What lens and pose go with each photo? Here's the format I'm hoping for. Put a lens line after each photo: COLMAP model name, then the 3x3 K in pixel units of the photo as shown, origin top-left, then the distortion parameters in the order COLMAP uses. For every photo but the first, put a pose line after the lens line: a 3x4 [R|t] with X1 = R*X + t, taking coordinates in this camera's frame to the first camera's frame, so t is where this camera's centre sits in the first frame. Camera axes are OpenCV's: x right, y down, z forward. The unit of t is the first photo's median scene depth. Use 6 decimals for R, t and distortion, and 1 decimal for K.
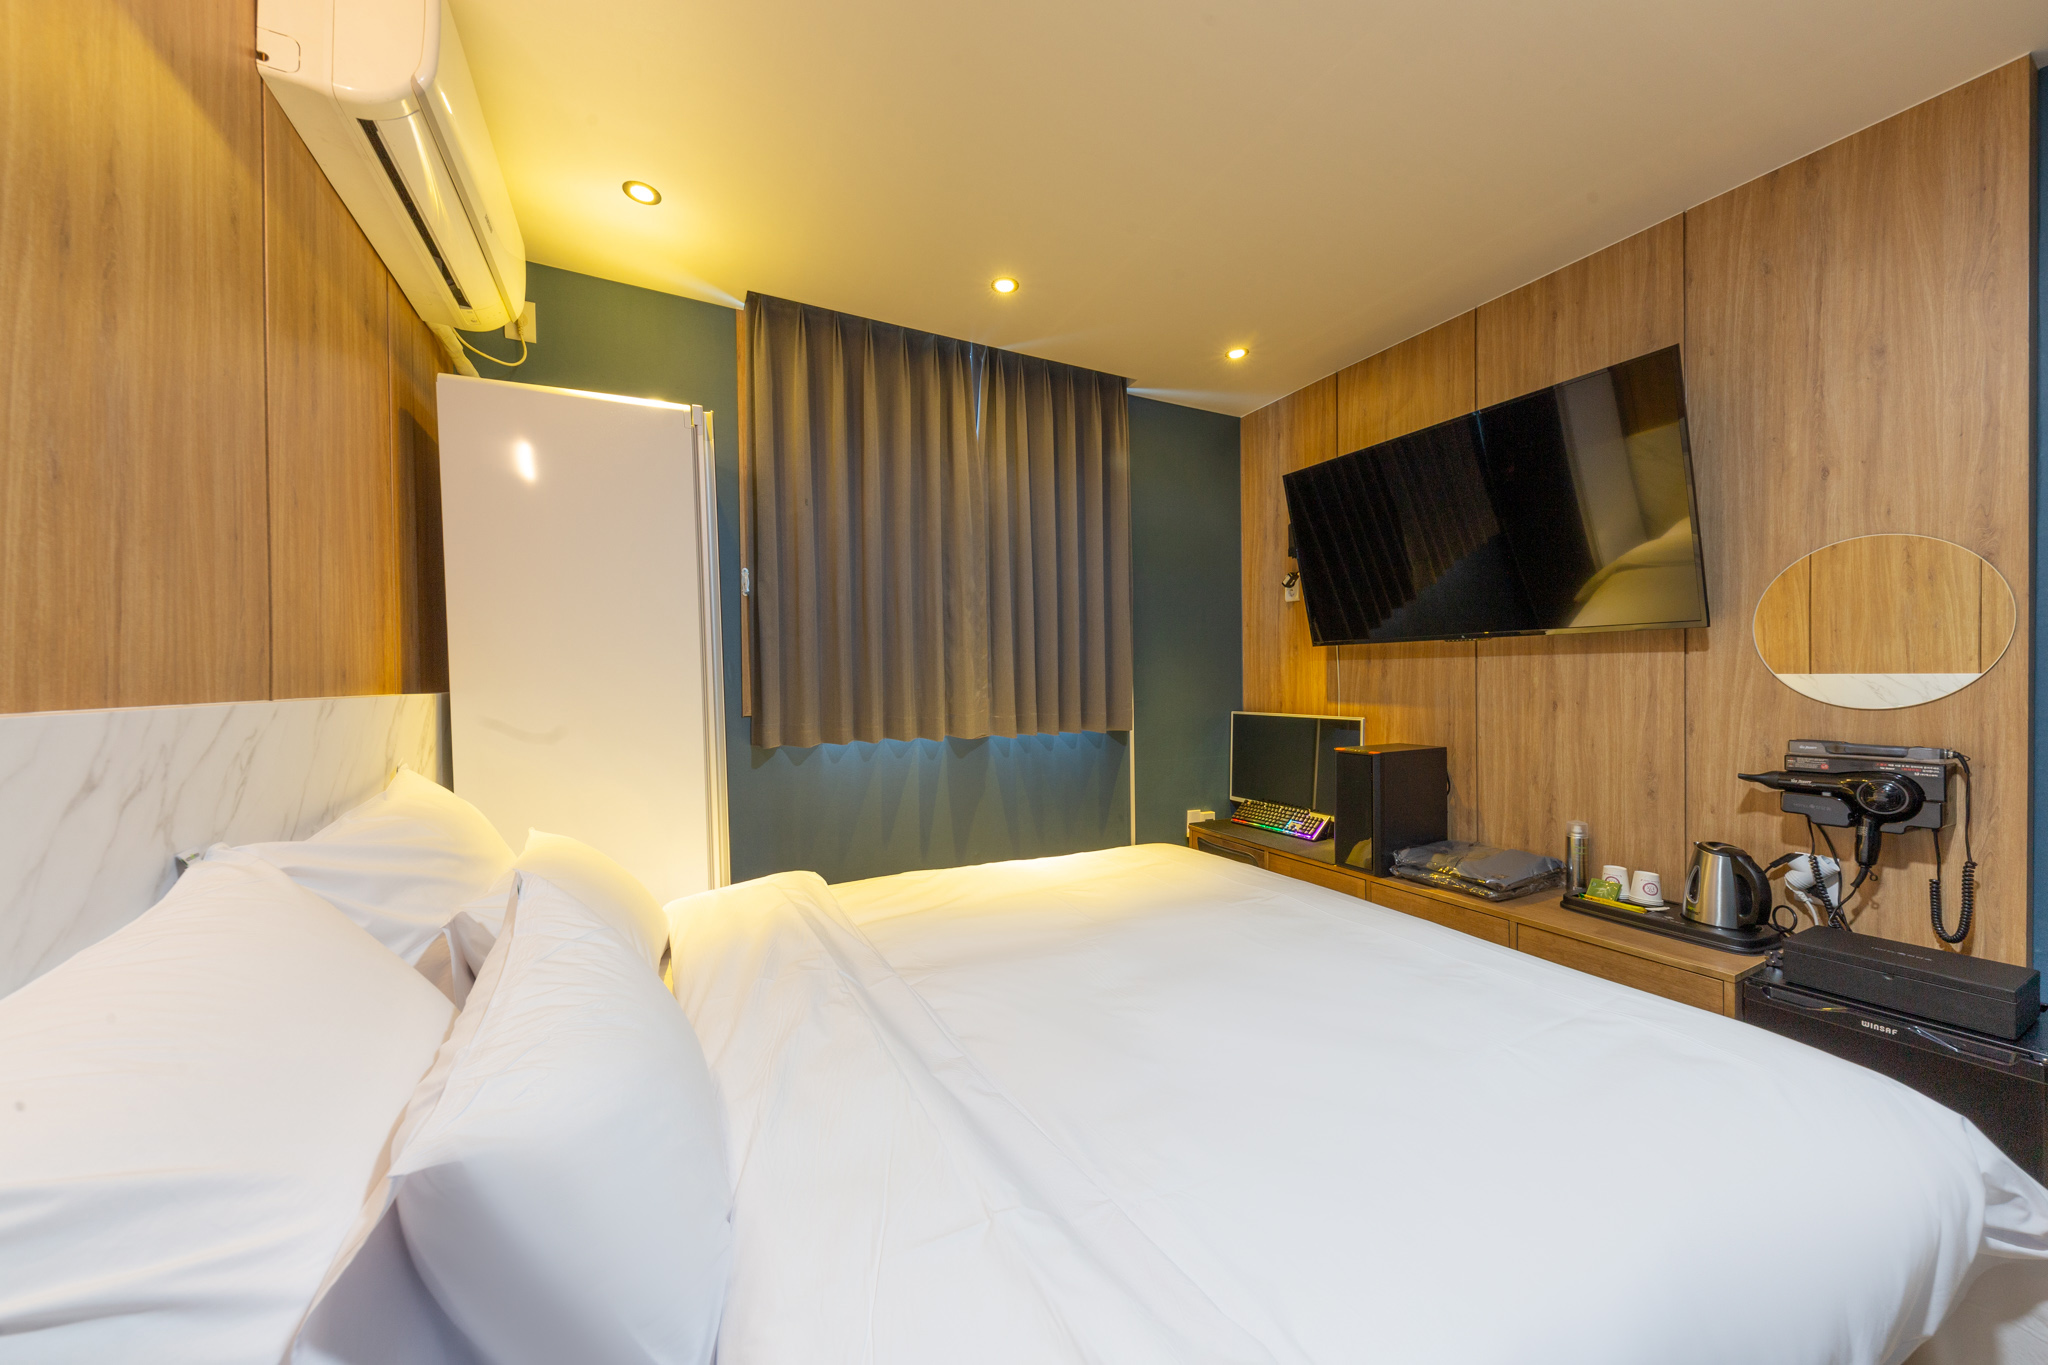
lens RADIAL K [[699.6, 0, 1025.1], [0, 699.6, 683.1], [0, 0, 1]] dist [0.016243, -0.006526]
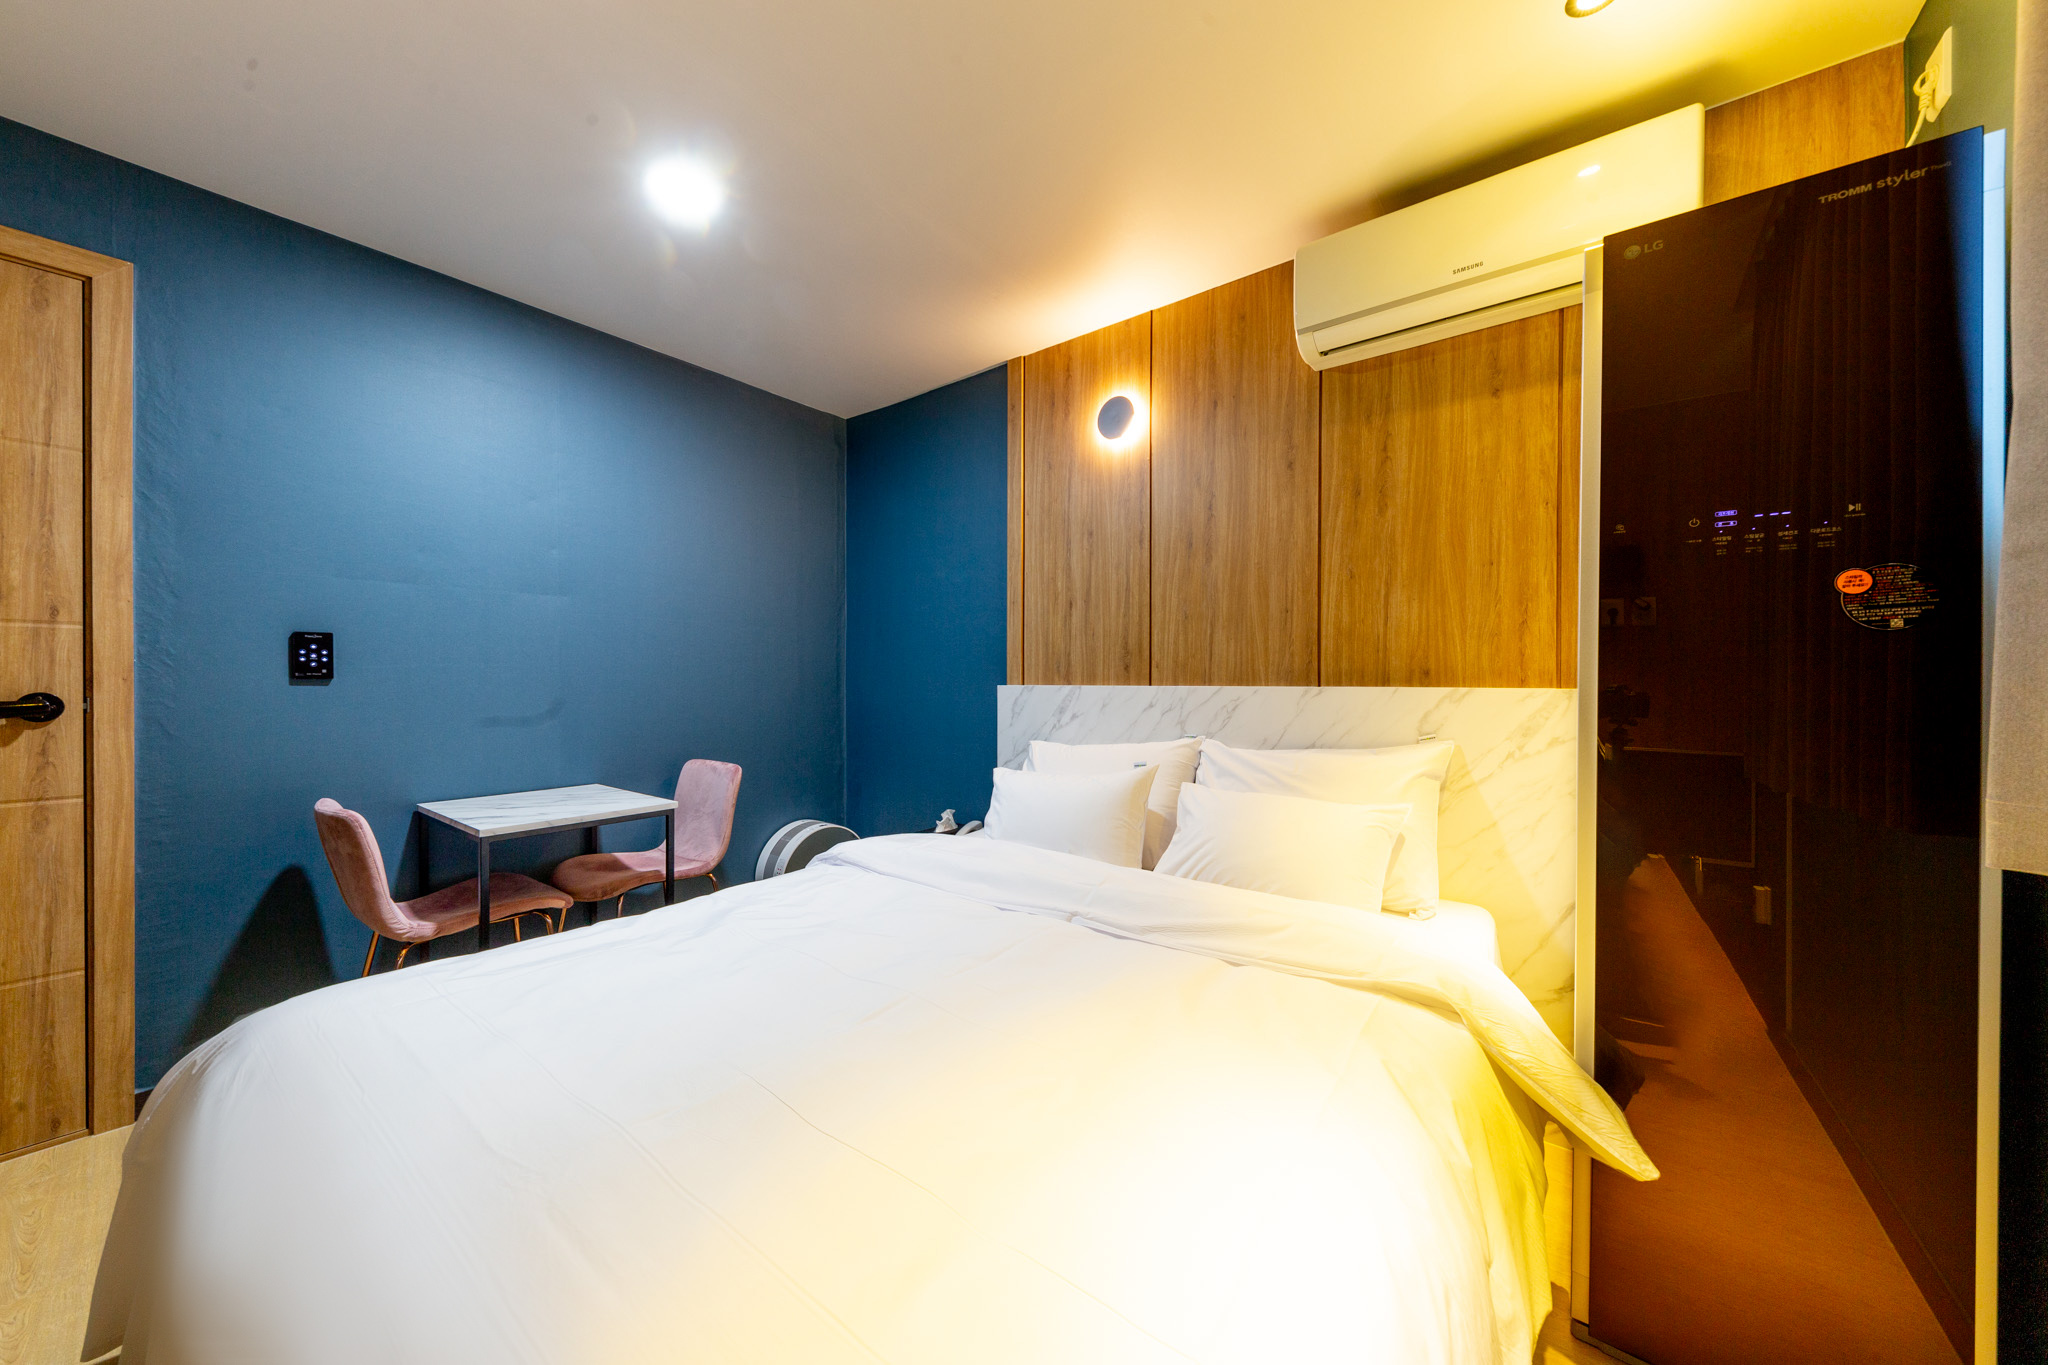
lens RADIAL K [[699.6, 0, 1025.1], [0, 699.6, 683.1], [0, 0, 1]] dist [0.016243, -0.006526]
pose [[-0.913521, 0.004377, -0.406769, 0.320657], [0.000535, 0.999954, 0.009559, -0.002729], [0.406792, 0.008515, -0.913481, 1.662568]]
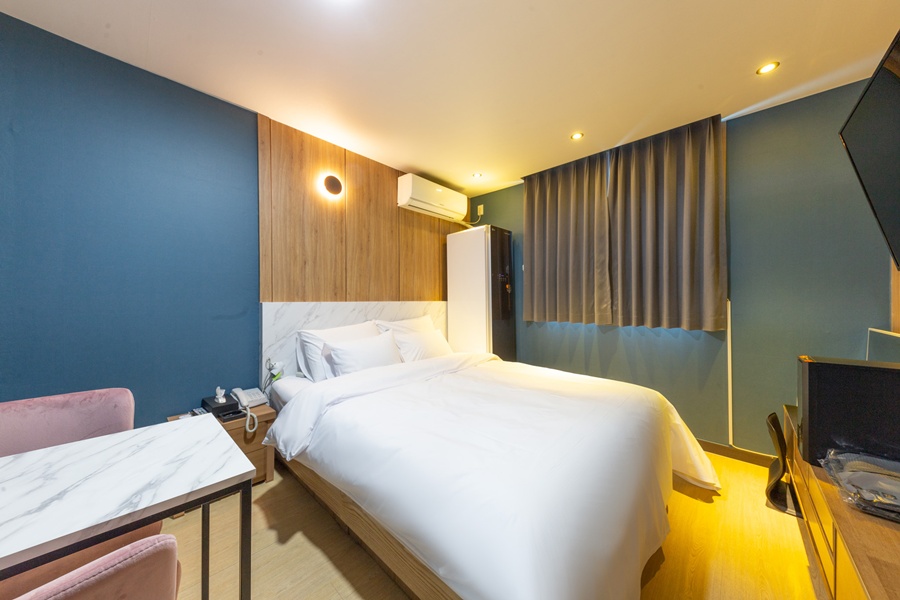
lens RADIAL K [[307.4, 0, 450.5], [0, 307.4, 300.3], [0, 0, 1]] dist [0.016243, -0.006526]
pose [[0.330809, 0.009064, -0.943654, 1.204364], [-0.009131, 0.999938, 0.006404, -0.005795], [0.943654, 0.006498, 0.330871, 0.343778]]
